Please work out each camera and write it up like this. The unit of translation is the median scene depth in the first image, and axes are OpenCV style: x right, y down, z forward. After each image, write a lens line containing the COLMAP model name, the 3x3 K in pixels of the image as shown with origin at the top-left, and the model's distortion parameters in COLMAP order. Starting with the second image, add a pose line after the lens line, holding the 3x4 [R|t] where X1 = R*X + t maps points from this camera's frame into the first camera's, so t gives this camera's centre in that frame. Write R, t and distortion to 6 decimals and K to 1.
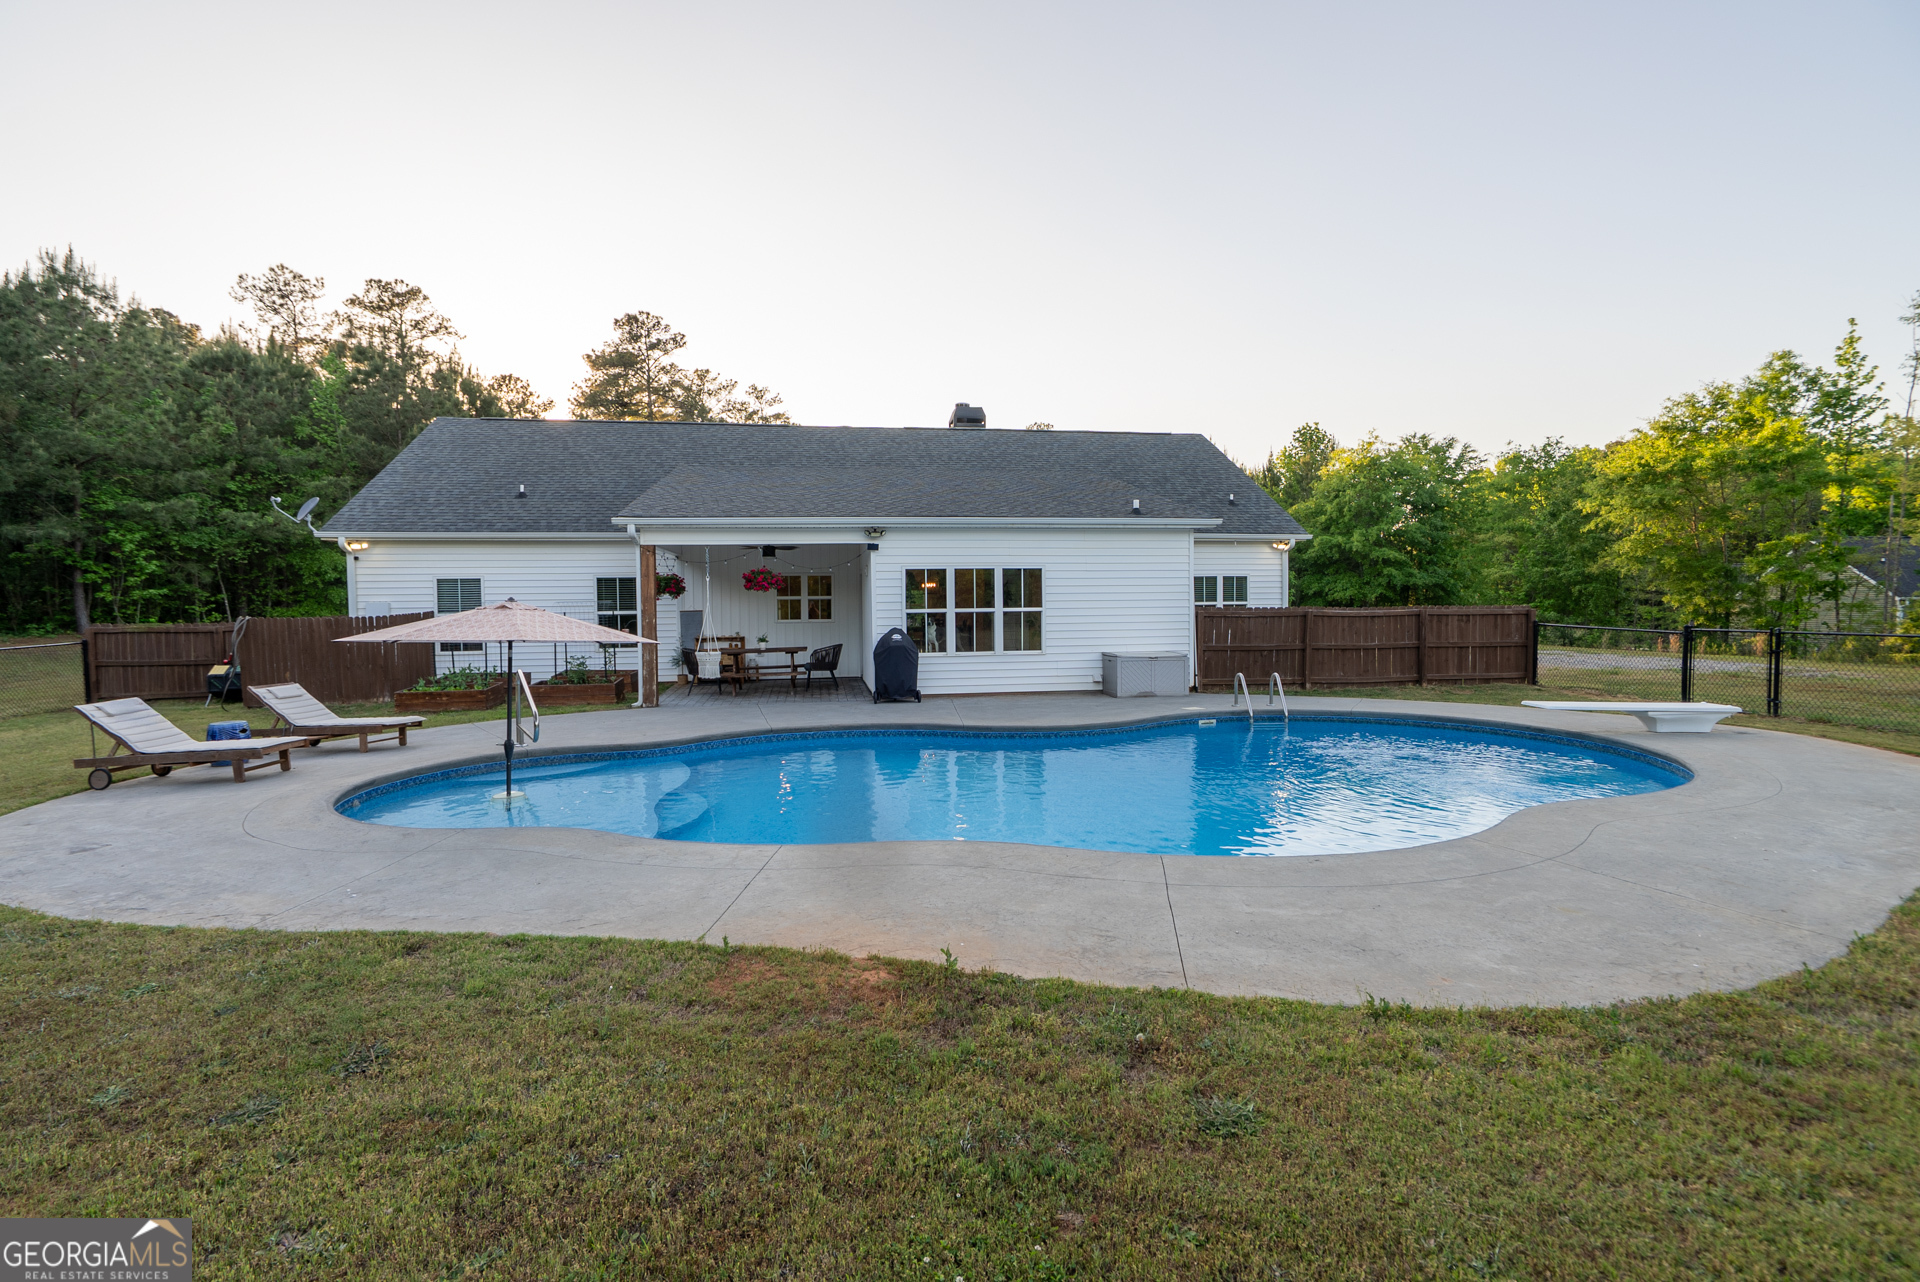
lens RADIAL K [[898.5, 0, 939.8], [0, 898.5, 638.0], [0, 0, 1]] dist [-0.000090, 0.000547]
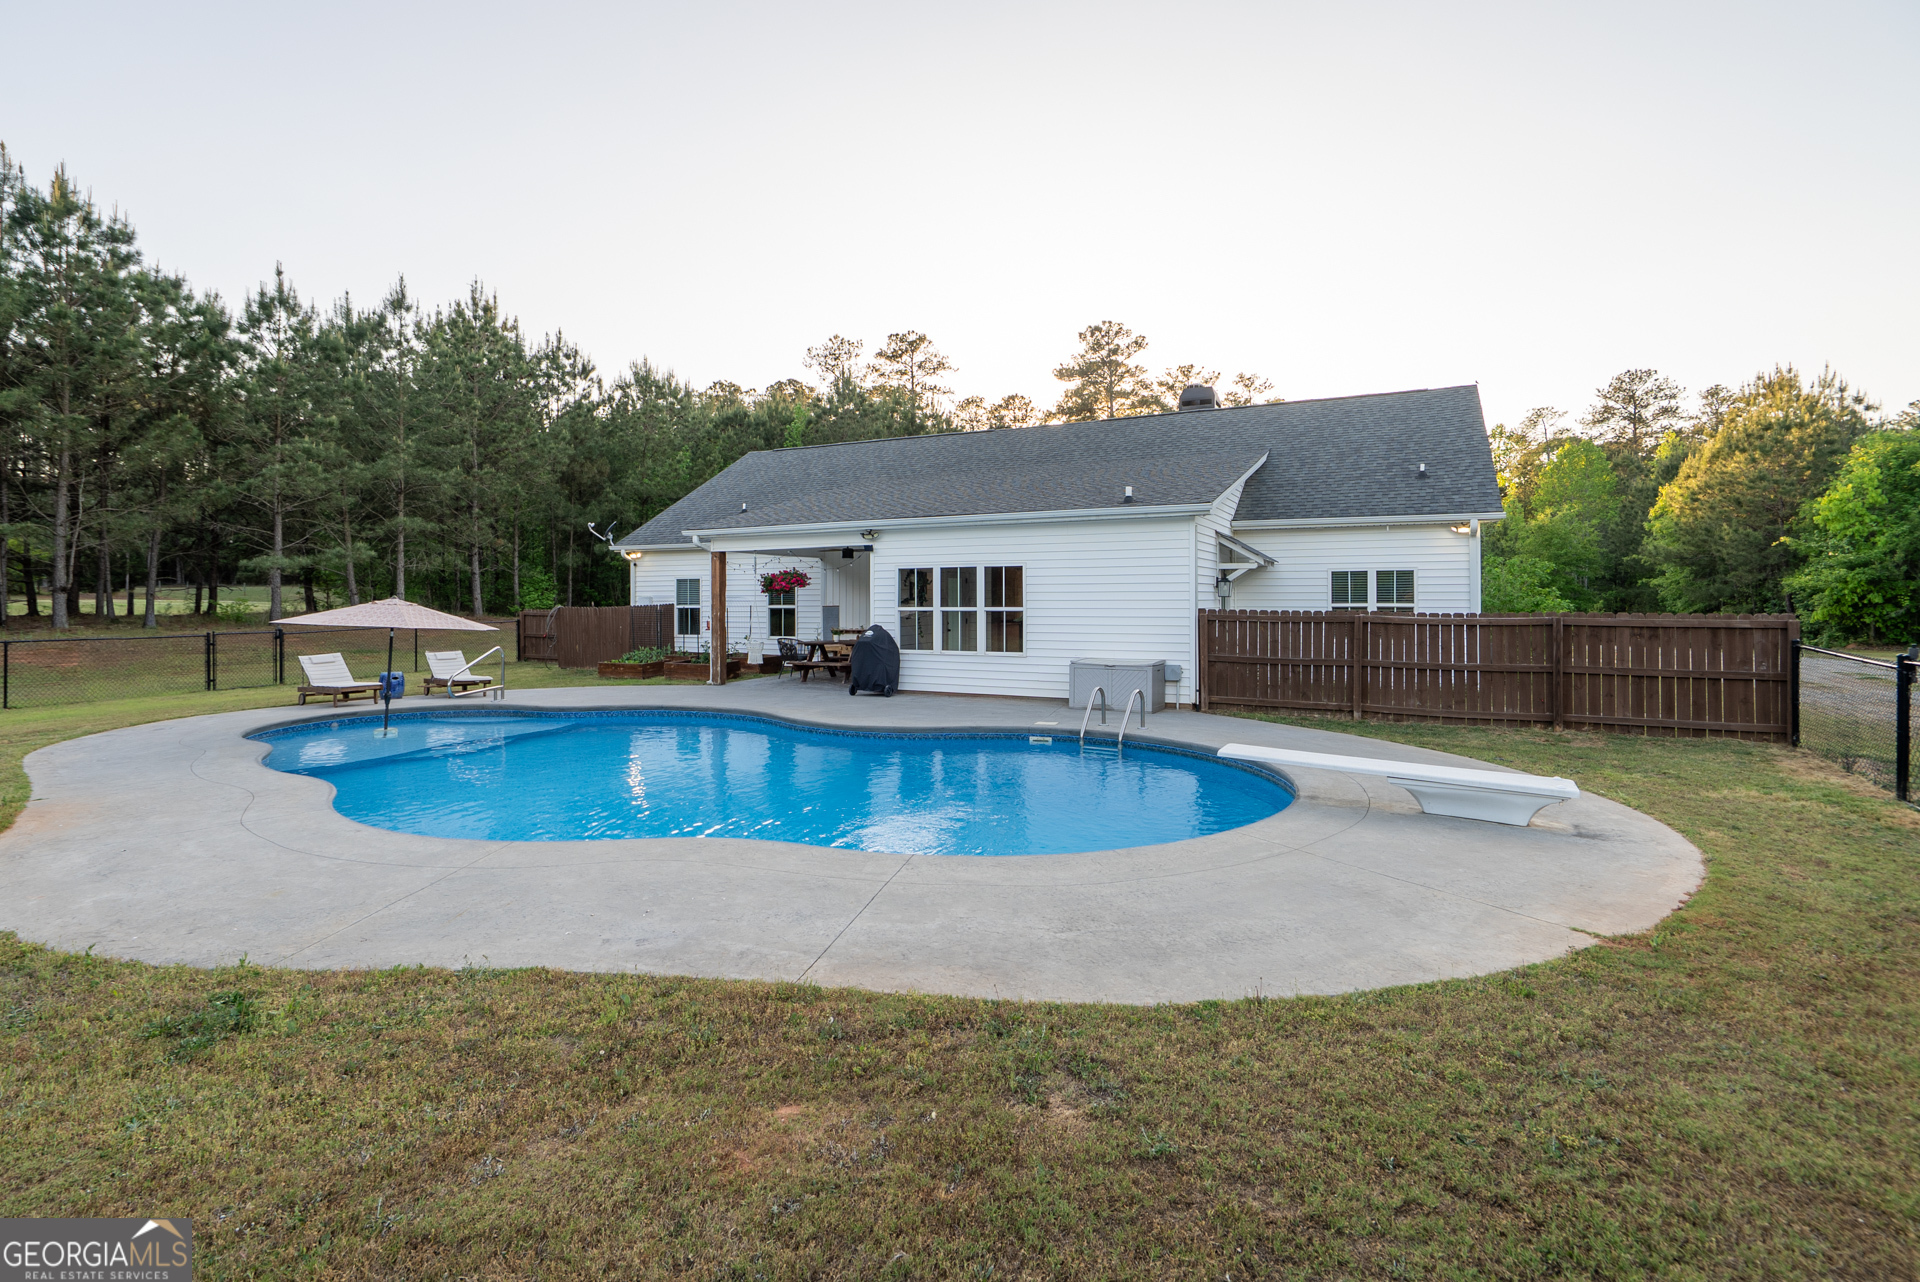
lens RADIAL K [[898.5, 0, 947.1], [0, 898.5, 630.6], [0, 0, 1]] dist [-0.000090, 0.000547]
pose [[0.808757, 0.029281, -0.587414, 0.602345], [-0.030623, 0.999502, 0.007659, -0.013880], [0.587345, 0.011794, 0.809250, 0.185447]]
